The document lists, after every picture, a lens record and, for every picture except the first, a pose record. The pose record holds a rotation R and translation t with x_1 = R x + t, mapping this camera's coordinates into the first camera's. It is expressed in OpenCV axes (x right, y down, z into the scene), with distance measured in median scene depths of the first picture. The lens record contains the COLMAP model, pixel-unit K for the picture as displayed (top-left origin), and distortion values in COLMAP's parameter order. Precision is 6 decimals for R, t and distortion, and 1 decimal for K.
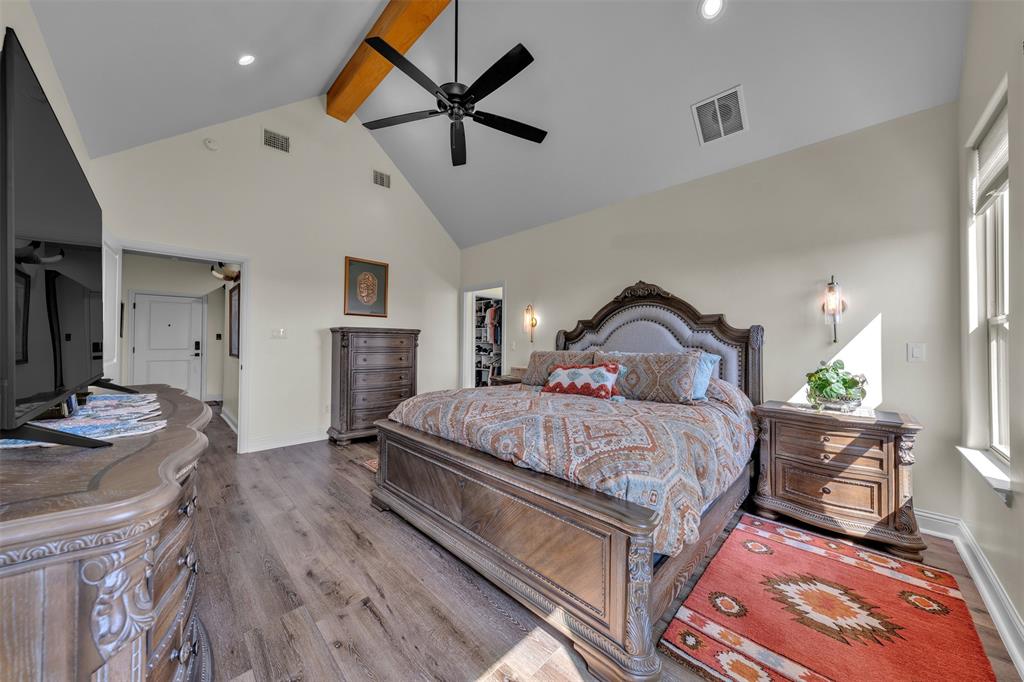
lens RADIAL K [[348.9, 0, 512.0], [0, 348.9, 341.0], [0, 0, 1]] dist [-0.000368, -0.000021]
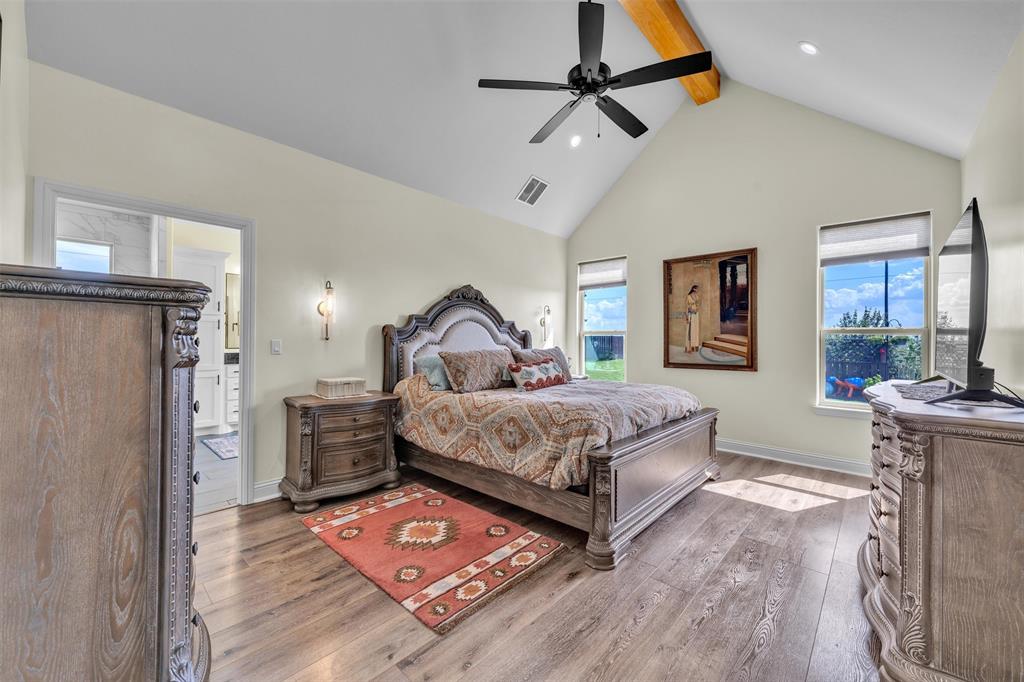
lens RADIAL K [[407.0, 0, 512.0], [0, 407.0, 341.0], [0, 0, 1]] dist [-0.000288, -0.000042]
pose [[-0.045504, -0.003295, 0.998959, -0.866769], [-0.003657, 0.999988, 0.003132, -0.001354], [-0.998957, -0.003510, -0.045515, 0.874858]]
